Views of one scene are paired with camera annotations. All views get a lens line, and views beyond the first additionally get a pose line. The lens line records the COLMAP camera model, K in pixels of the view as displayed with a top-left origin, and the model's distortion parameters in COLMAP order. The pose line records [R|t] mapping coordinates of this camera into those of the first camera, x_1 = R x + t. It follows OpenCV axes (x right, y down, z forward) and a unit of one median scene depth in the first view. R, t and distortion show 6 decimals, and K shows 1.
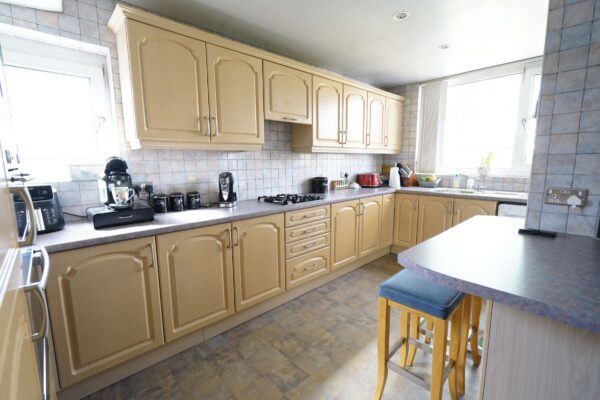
lens RADIAL K [[269.0, 0, 299.5], [0, 269.0, 200.4], [0, 0, 1]] dist [-0.001433, -0.000010]
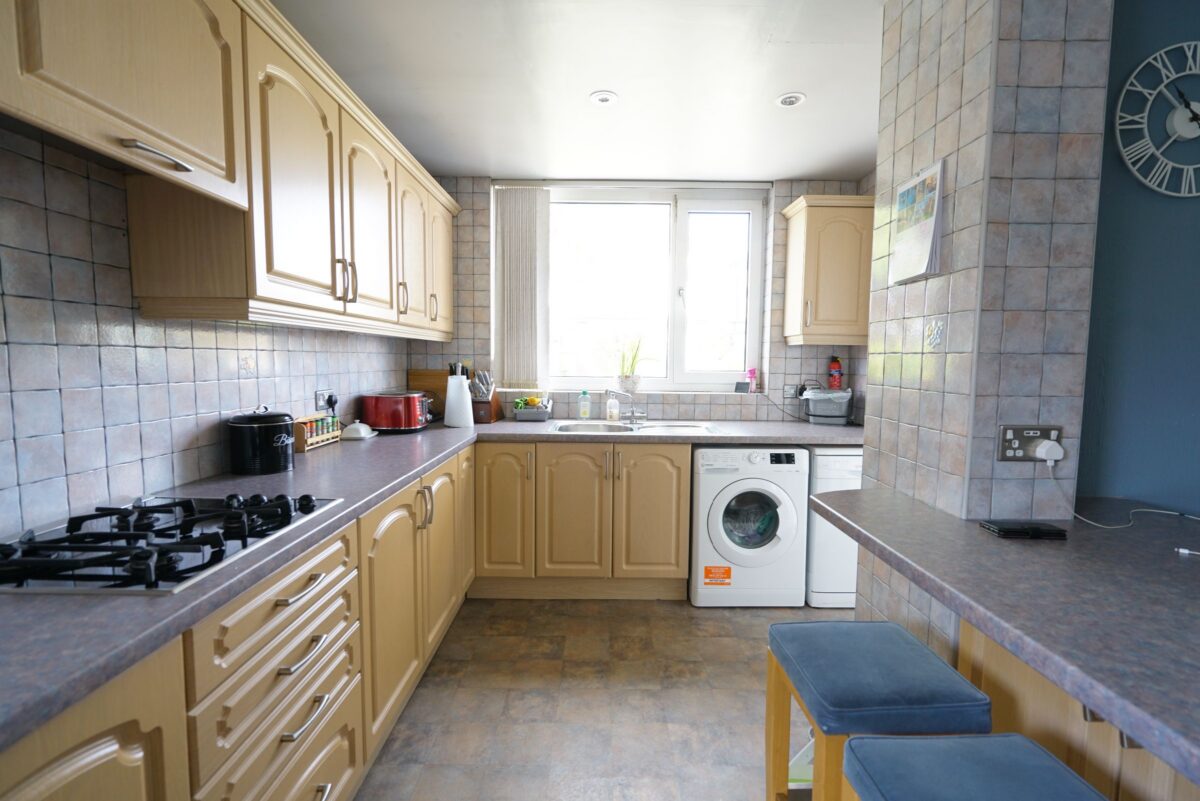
lens RADIAL K [[537.9, 0, 602.8], [0, 537.9, 401.6], [0, 0, 1]] dist [-0.001433, -0.000010]
pose [[0.681656, -0.041726, 0.730482, -0.090582], [0.089942, 0.995579, -0.027061, -0.055661], [-0.726124, 0.084147, 0.682395, 0.388235]]
